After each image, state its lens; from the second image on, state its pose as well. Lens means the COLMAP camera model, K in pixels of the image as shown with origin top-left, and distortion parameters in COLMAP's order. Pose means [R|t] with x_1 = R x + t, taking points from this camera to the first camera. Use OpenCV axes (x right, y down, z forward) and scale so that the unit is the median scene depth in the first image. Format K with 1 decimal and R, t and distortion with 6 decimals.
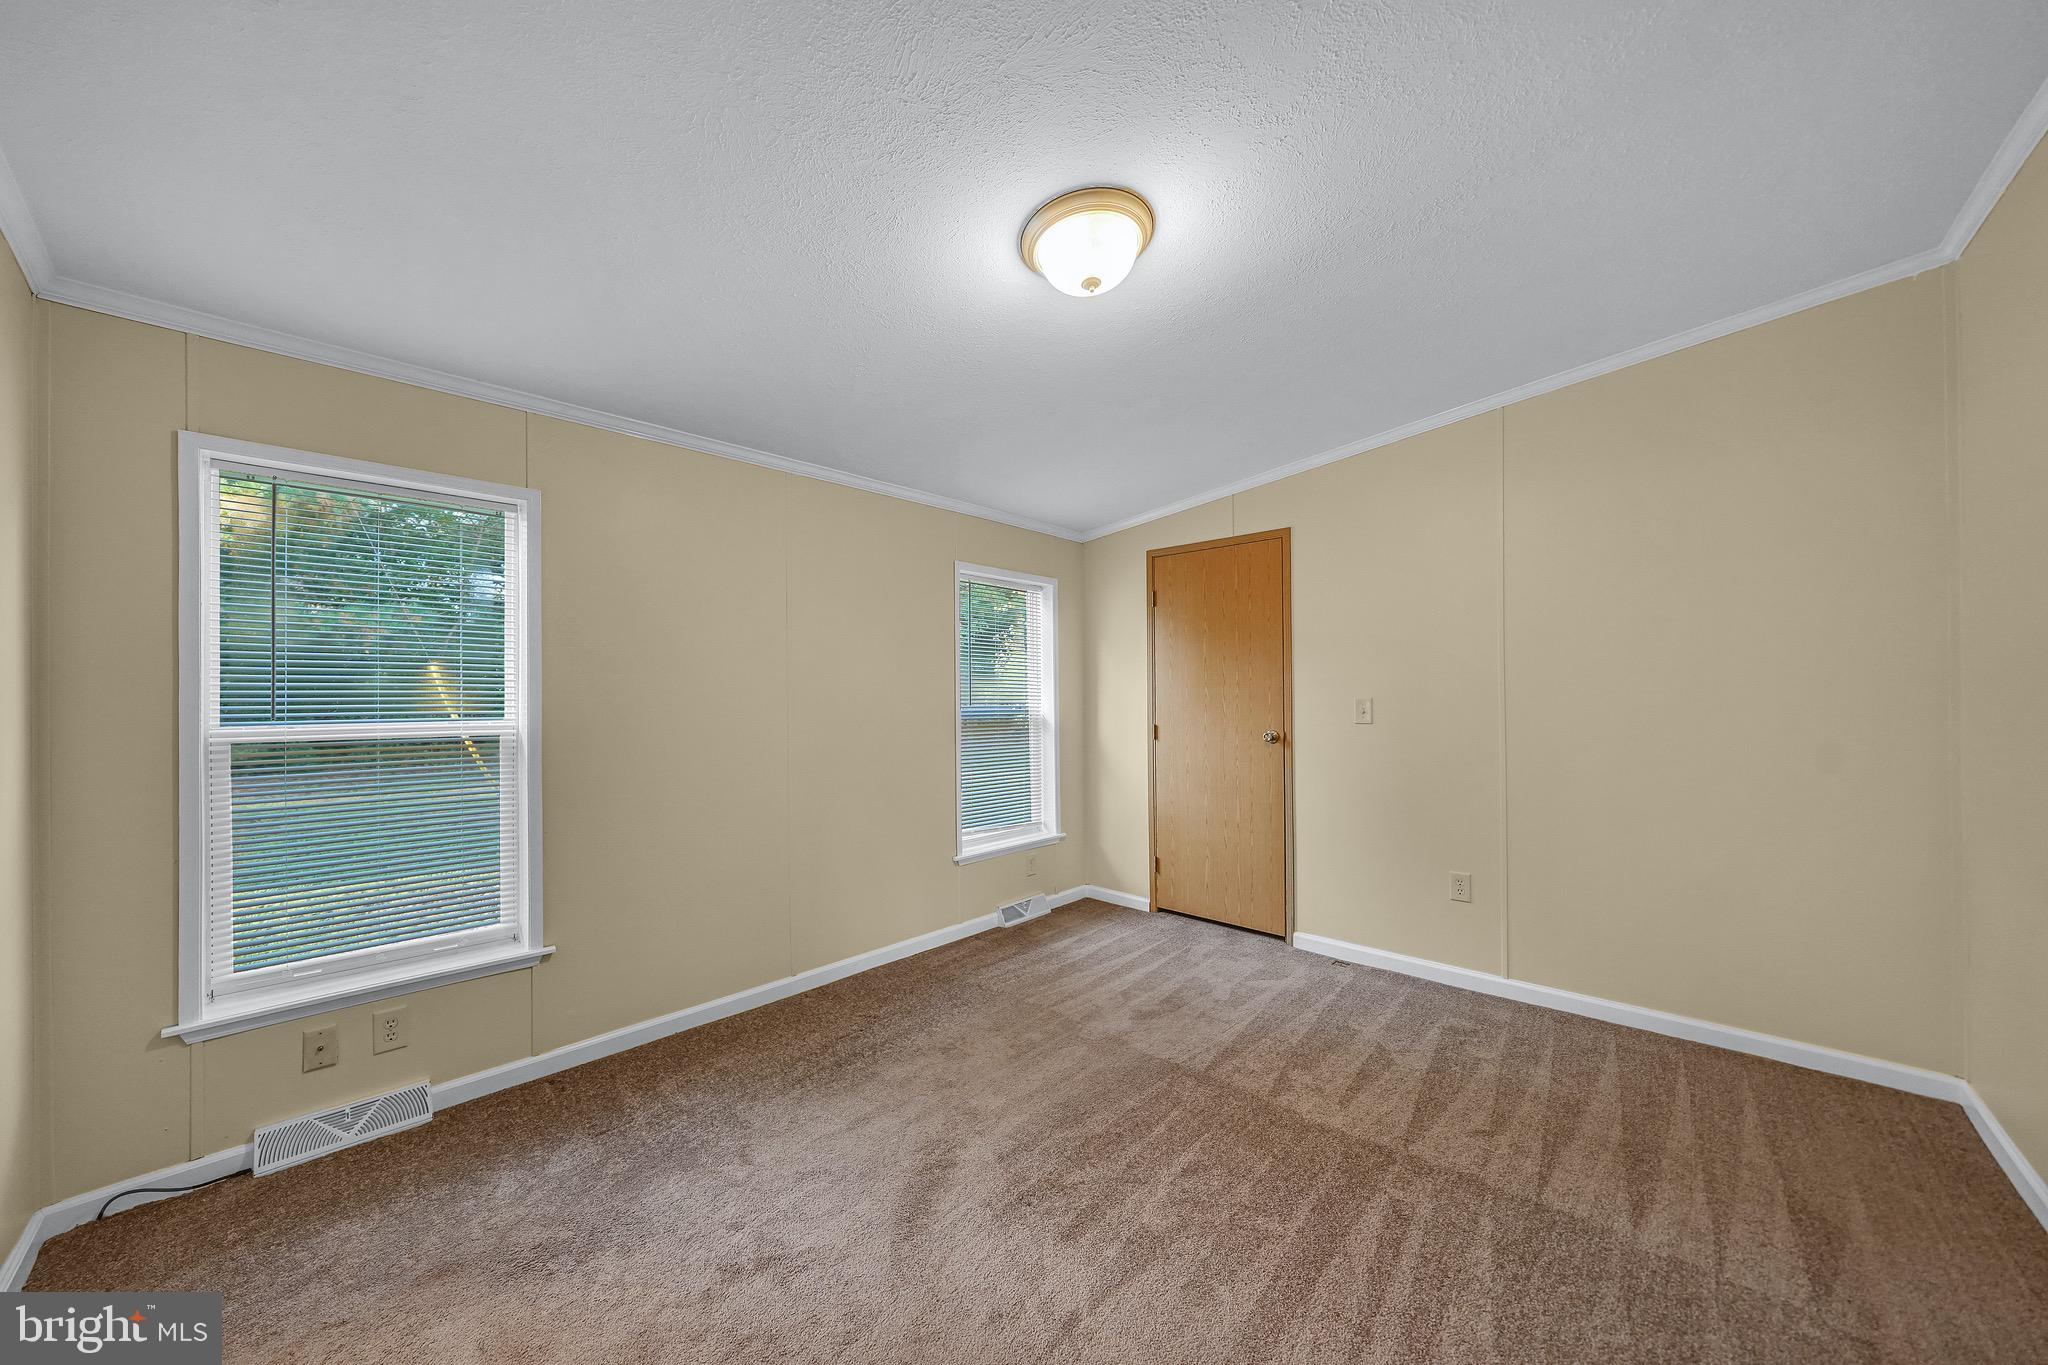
lens RADIAL K [[739.1, 0, 1034.8], [0, 739.1, 682.0], [0, 0, 1]] dist [-0.020490, -0.000282]
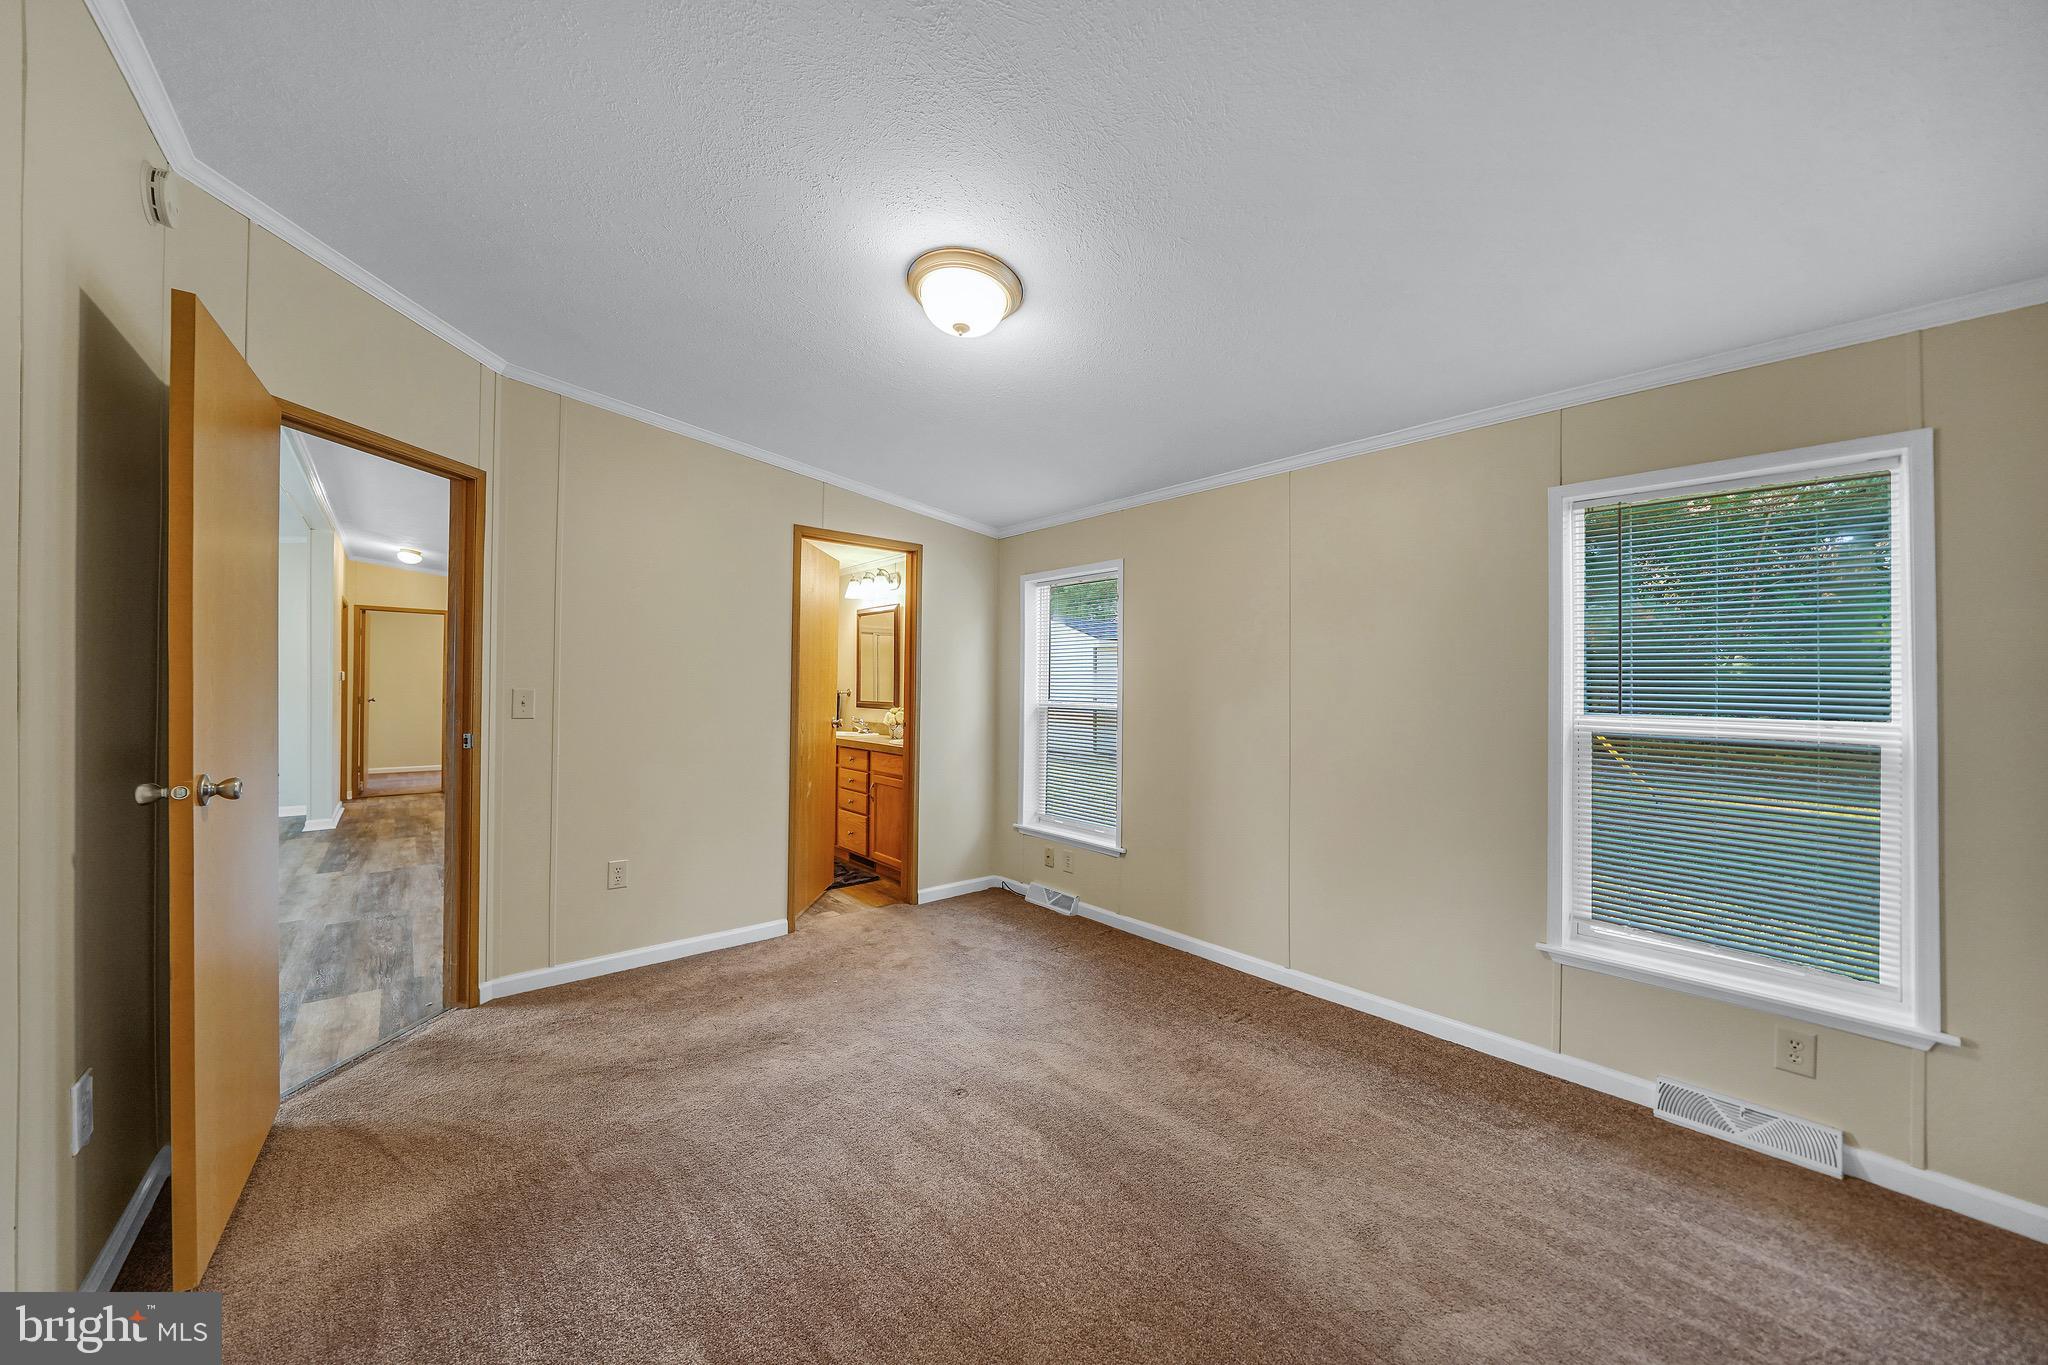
lens RADIAL K [[718.9, 0, 1031.4], [0, 718.9, 685.4], [0, 0, 1]] dist [-0.025699, 0.002919]
pose [[-0.076036, 0.010162, -0.997053, 0.143946], [-0.003960, 0.999937, 0.010493, 0.000946], [0.997097, 0.004746, -0.075991, 0.155756]]
